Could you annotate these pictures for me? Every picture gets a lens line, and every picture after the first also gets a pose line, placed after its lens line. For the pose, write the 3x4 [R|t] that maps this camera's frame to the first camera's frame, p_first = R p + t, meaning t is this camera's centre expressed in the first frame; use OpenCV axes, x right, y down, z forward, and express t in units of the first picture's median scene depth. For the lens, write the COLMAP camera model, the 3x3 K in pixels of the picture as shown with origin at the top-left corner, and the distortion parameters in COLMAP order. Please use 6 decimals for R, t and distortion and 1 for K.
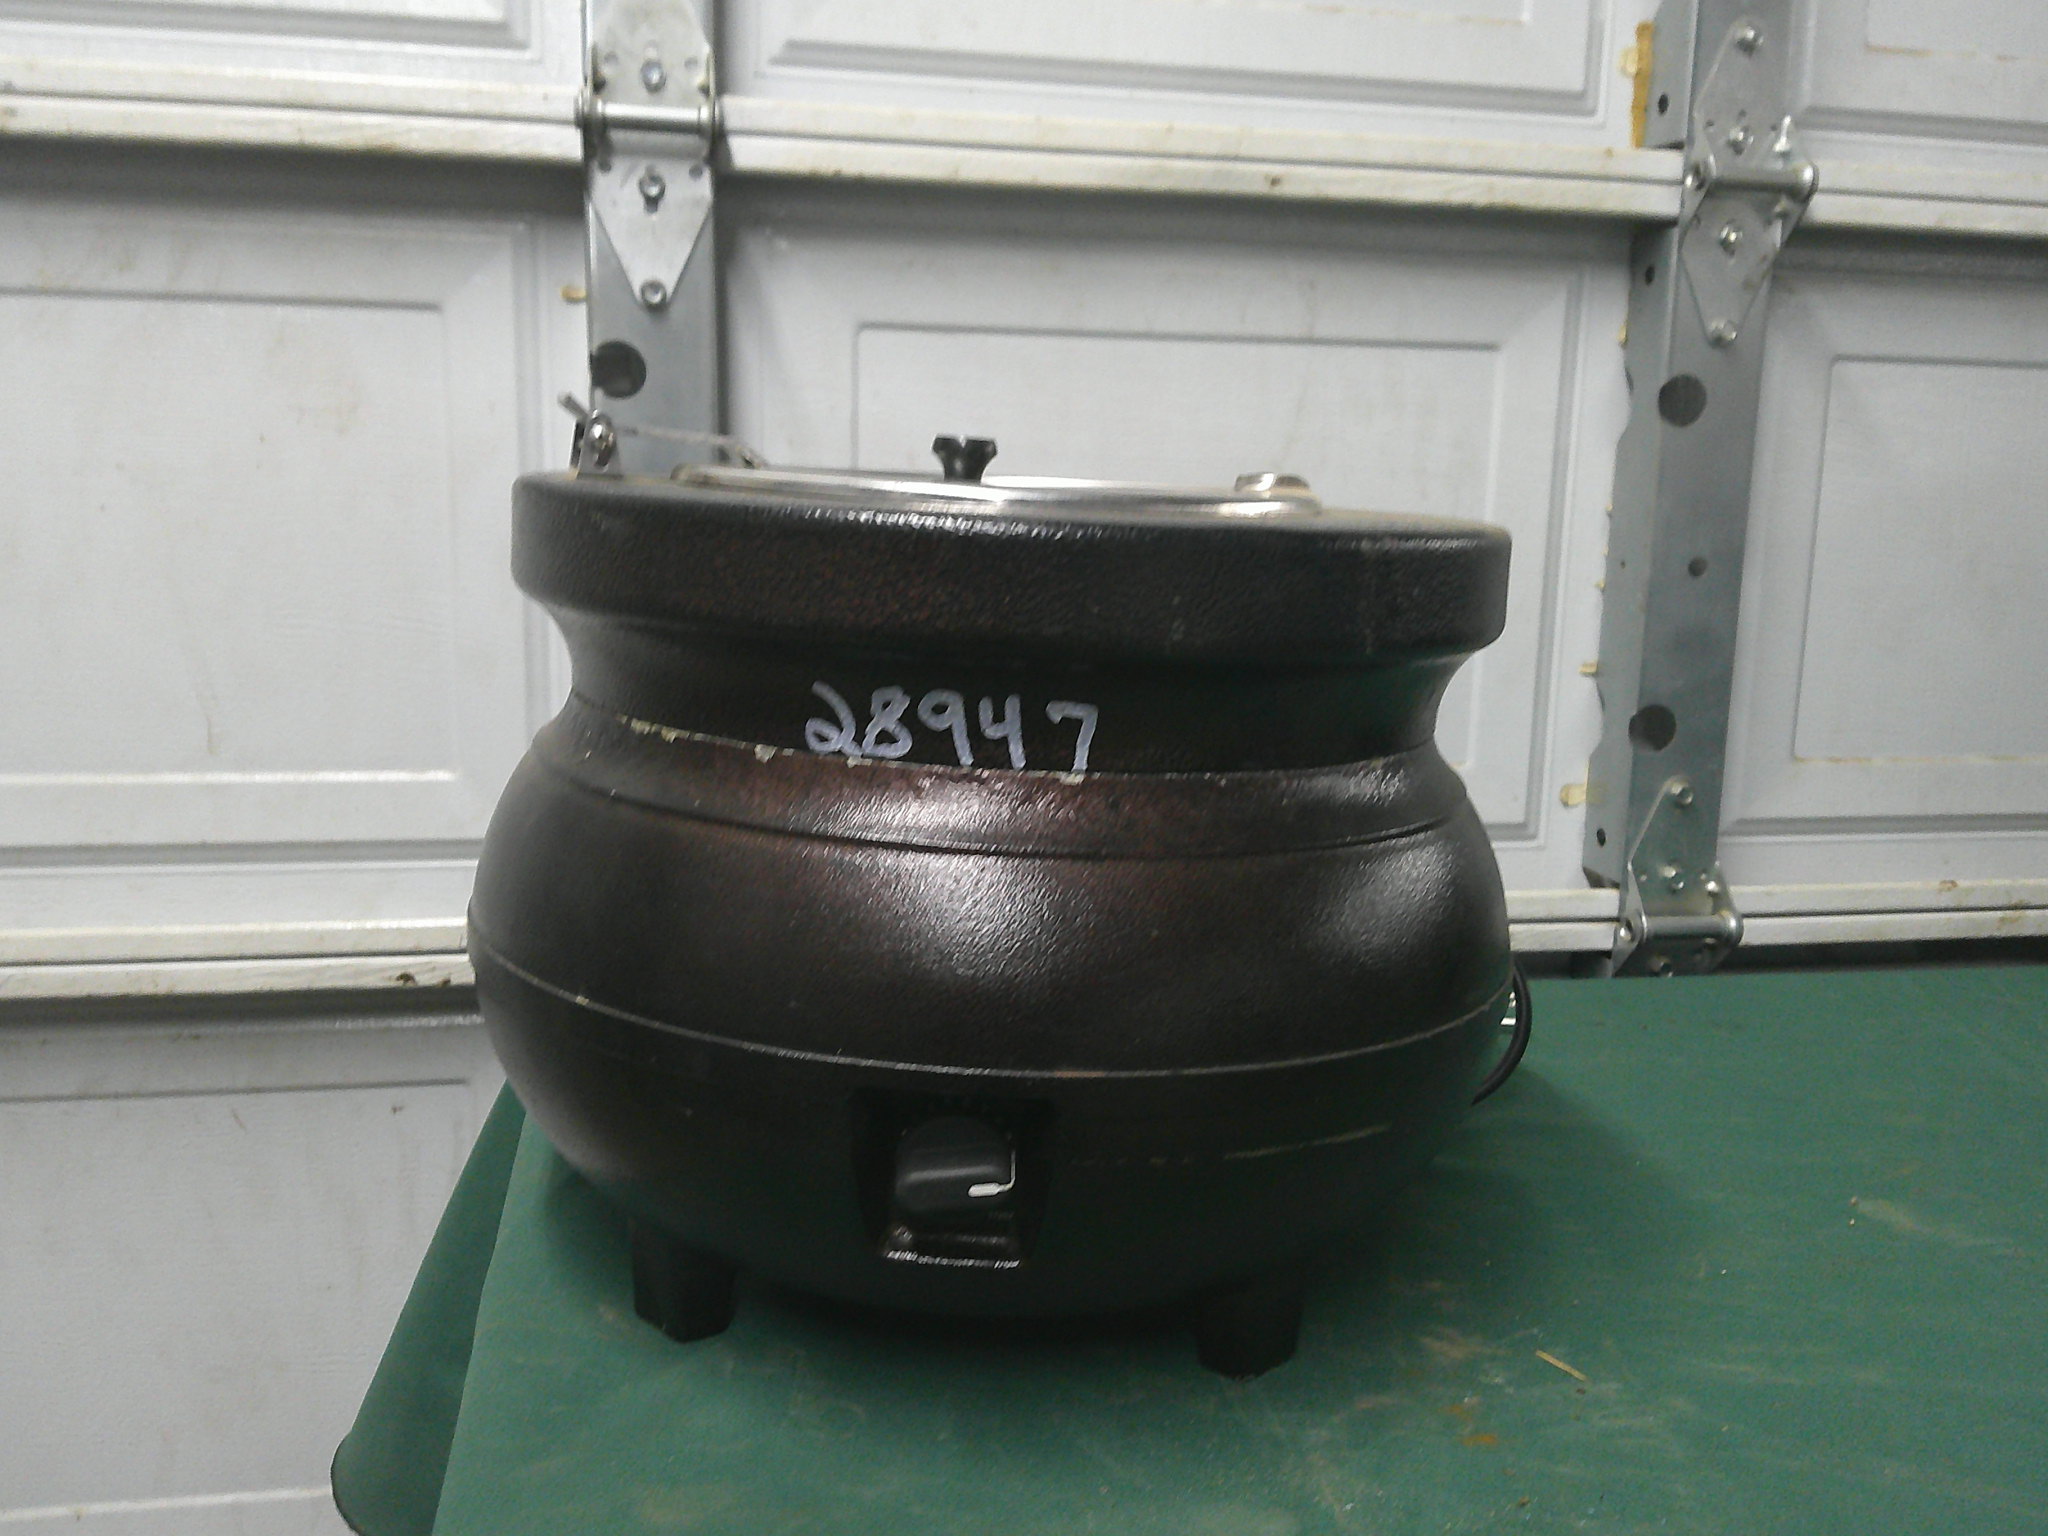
lens RADIAL K [[1885.4, 0, 1024.0], [0, 1885.4, 768.0], [0, 0, 1]] dist [0.116991, -0.260948]
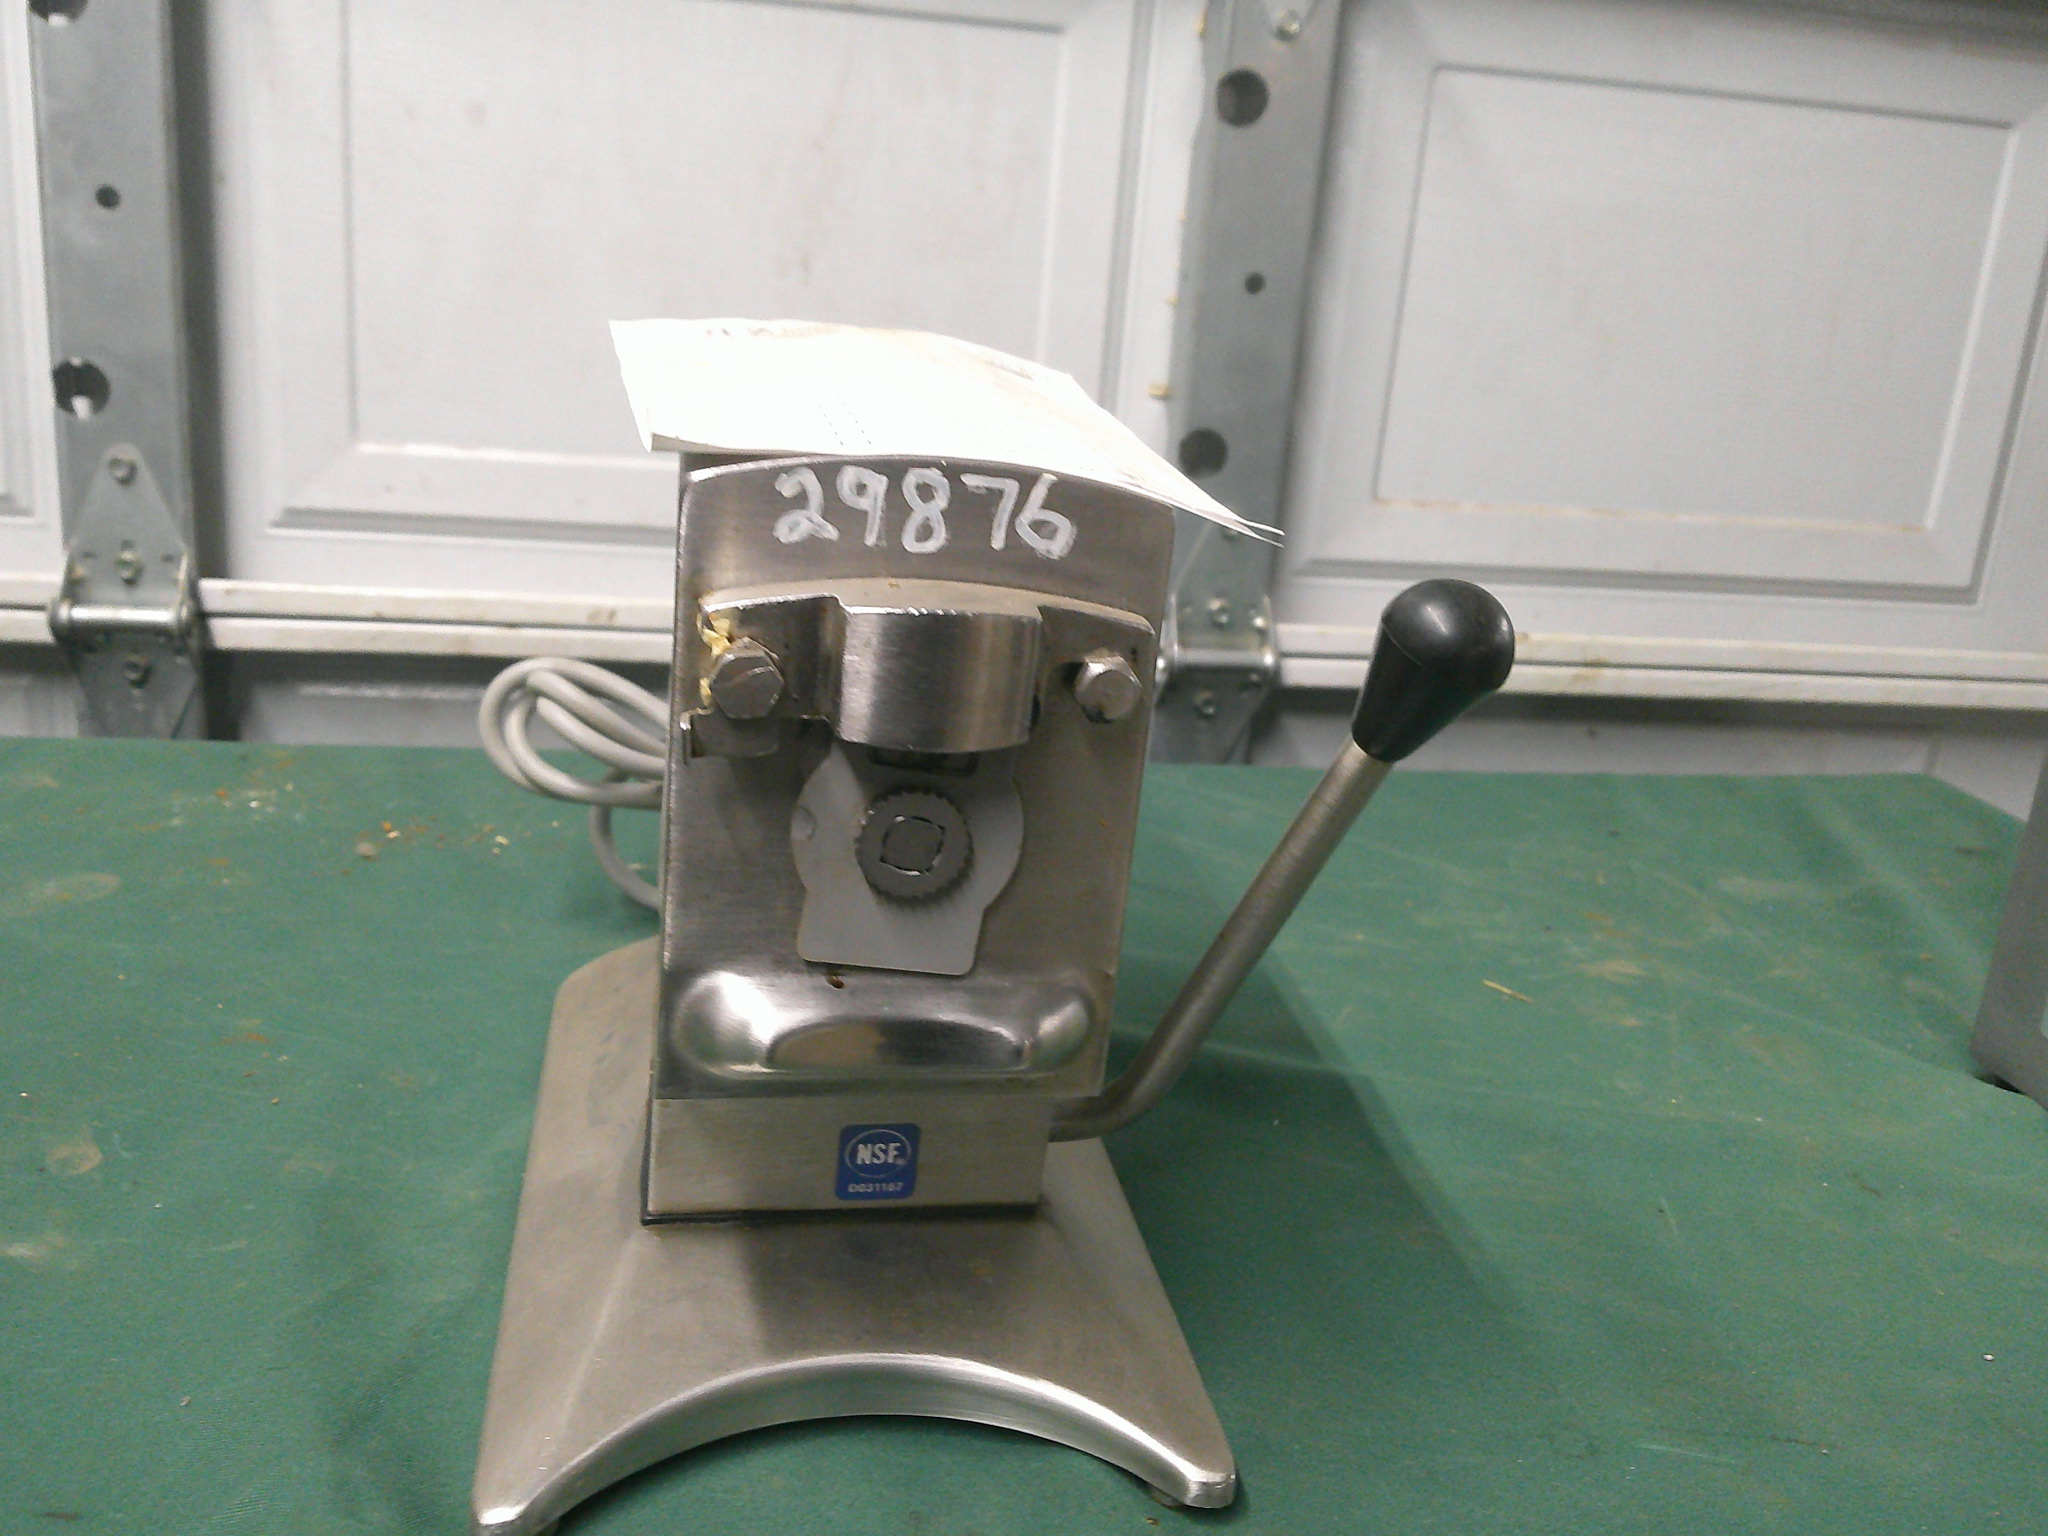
lens RADIAL K [[1885.4, 0, 1024.0], [0, 1885.4, 768.0], [0, 0, 1]] dist [0.116991, -0.260948]
pose [[0.998340, 0.056328, -0.012031, 0.256151], [-0.054653, 0.992328, 0.110901, 0.035305], [0.018186, -0.110060, 0.993759, 0.026864]]
